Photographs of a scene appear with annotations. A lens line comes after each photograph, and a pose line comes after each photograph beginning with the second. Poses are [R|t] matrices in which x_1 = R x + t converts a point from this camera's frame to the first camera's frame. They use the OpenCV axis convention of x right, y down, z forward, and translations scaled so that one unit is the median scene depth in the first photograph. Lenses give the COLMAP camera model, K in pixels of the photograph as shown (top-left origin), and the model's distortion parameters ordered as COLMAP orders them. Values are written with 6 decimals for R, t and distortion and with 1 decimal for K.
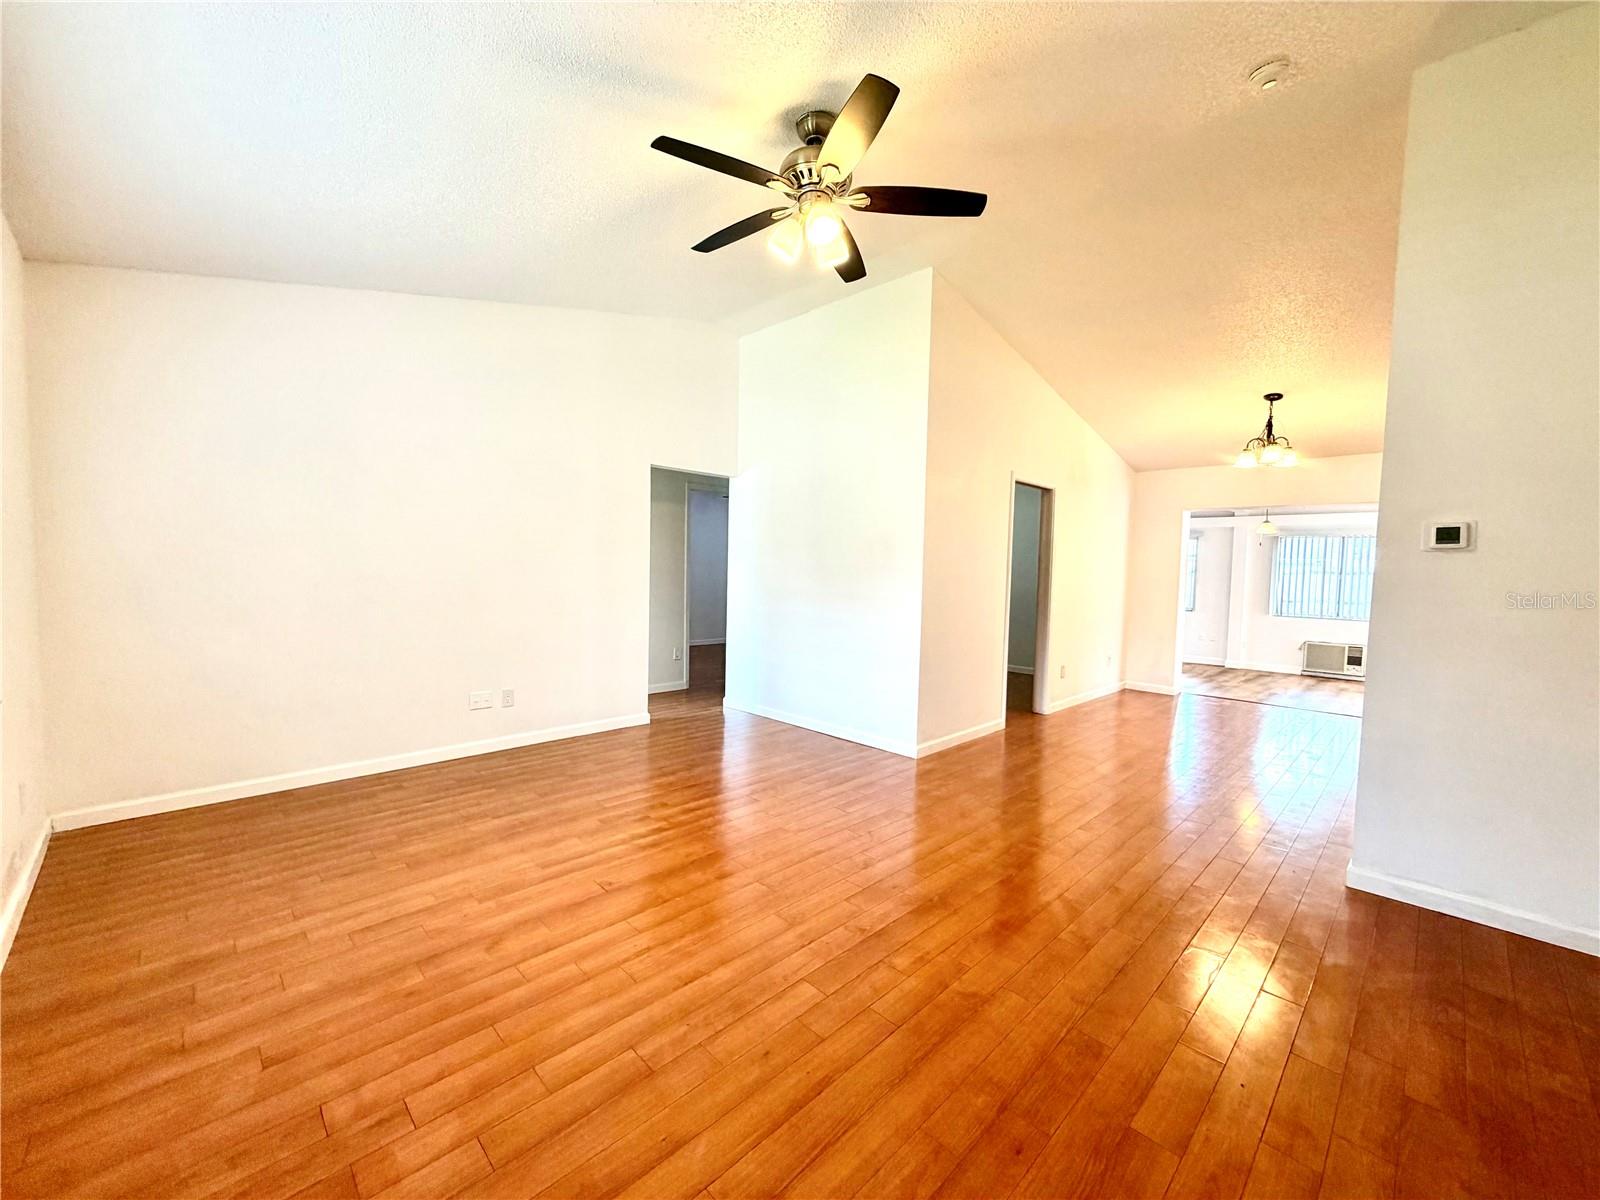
lens RADIAL K [[642.0, 0, 796.0], [0, 642.0, 601.1], [0, 0, 1]] dist [-0.001264, 0.001280]
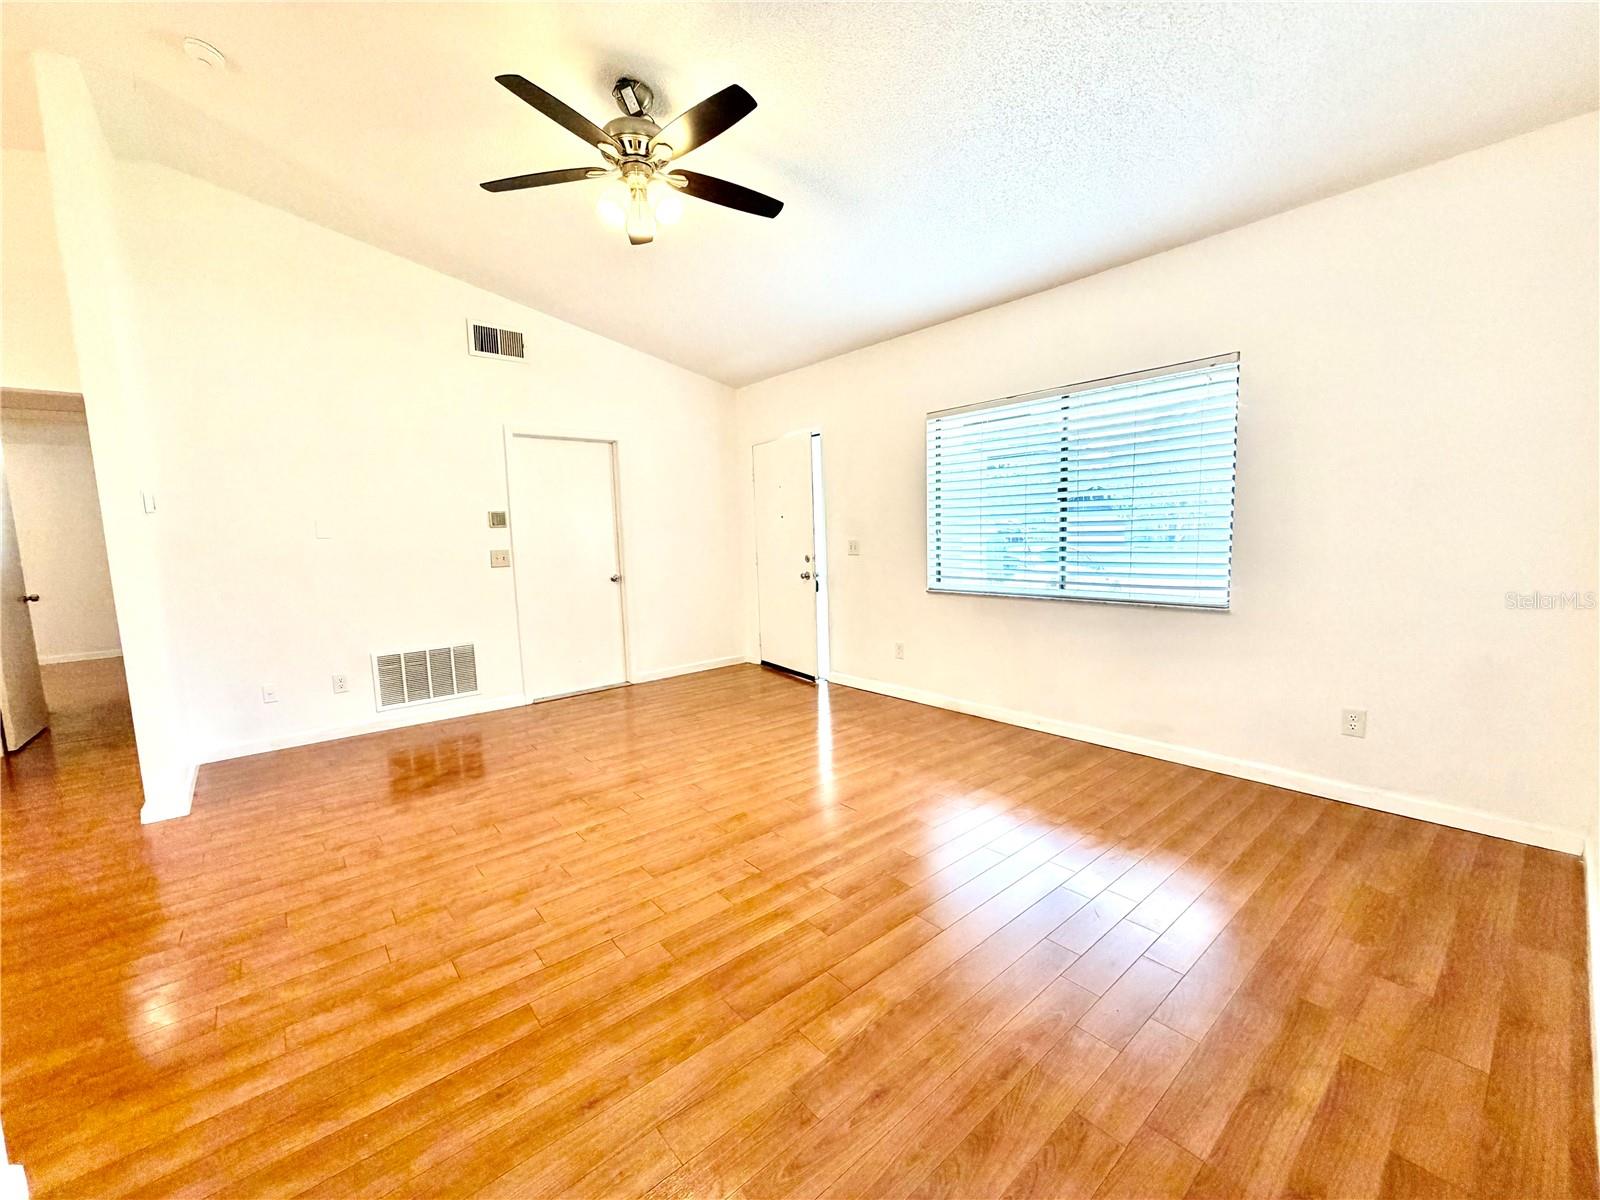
lens RADIAL K [[642.0, 0, 795.0], [0, 642.0, 597.8], [0, 0, 1]] dist [-0.001264, 0.001280]
pose [[-0.996234, -0.001725, 0.086690, -0.263540], [0.012635, 0.986243, 0.164819, -0.090556], [-0.085781, 0.165294, -0.982507, 1.759311]]
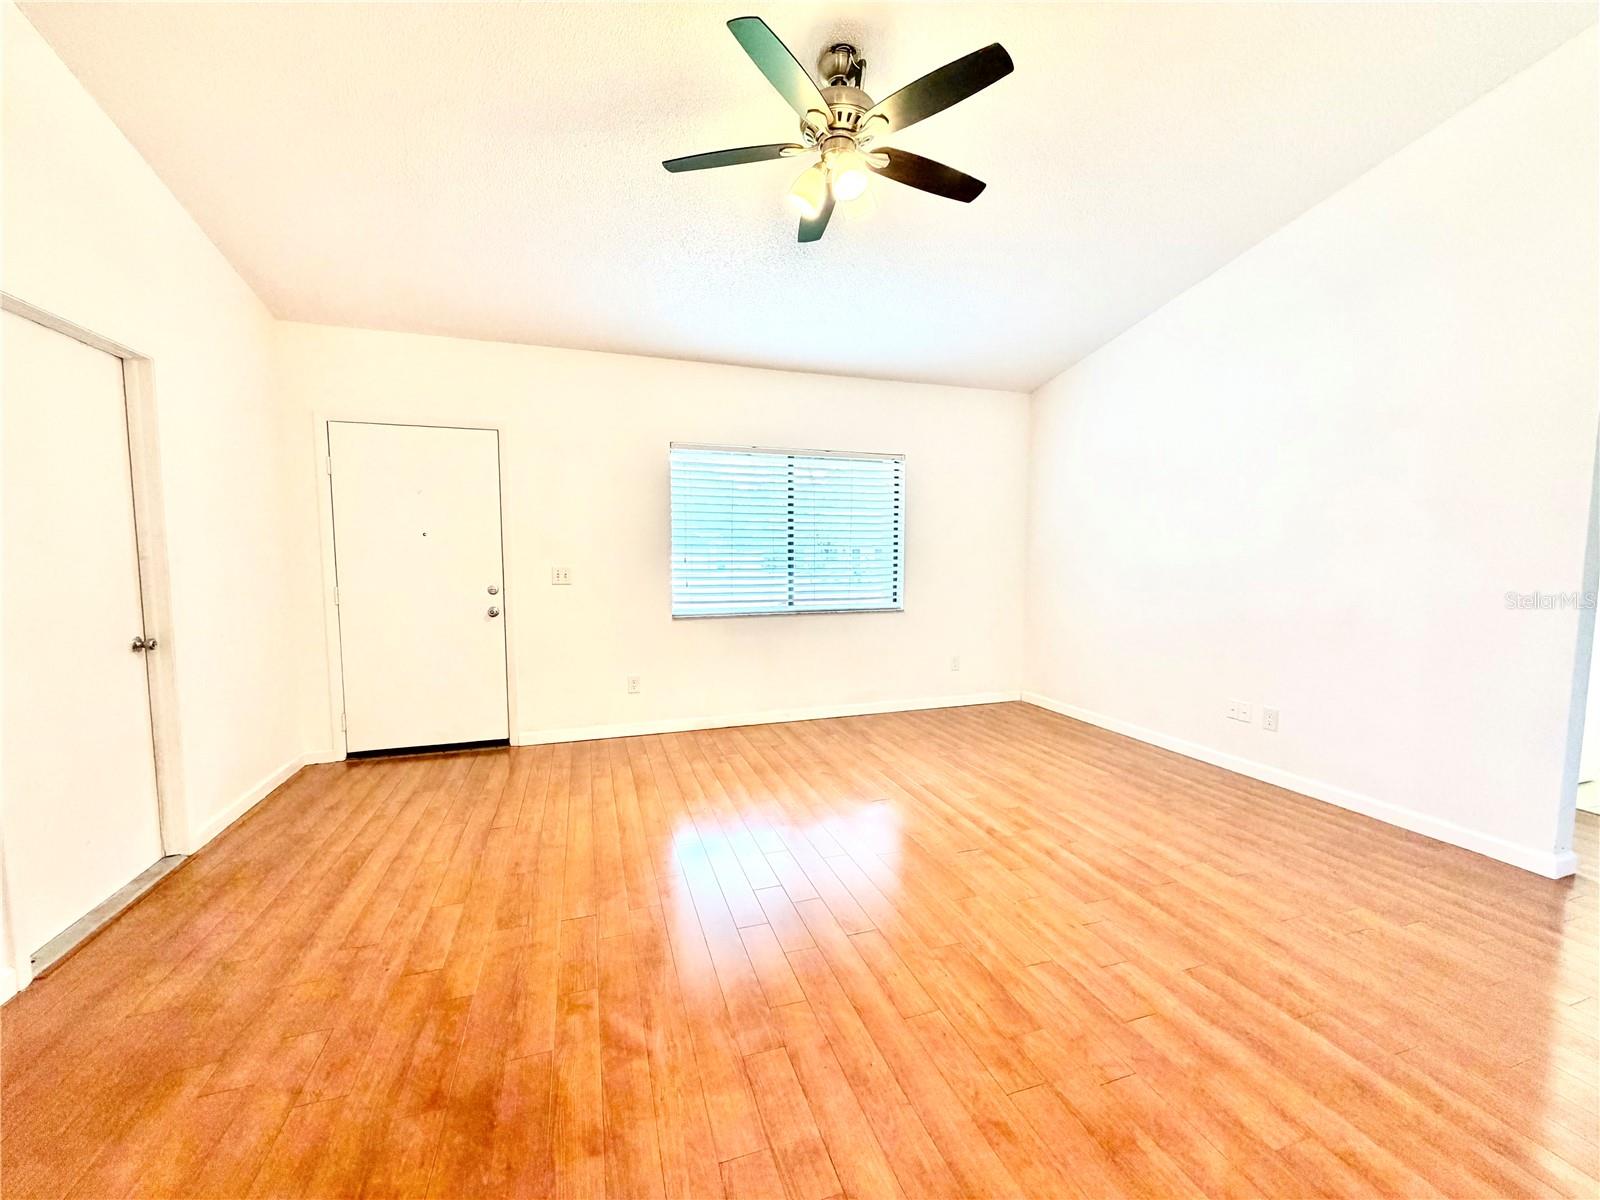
lens RADIAL K [[642.0, 0, 793.6], [0, 642.0, 606.1], [0, 0, 1]] dist [-0.001264, 0.001280]
pose [[-0.442222, 0.052998, -0.895338, 0.761622], [-0.063357, 0.993913, 0.090126, -0.035235], [0.894665, 0.096582, -0.436172, 1.165939]]
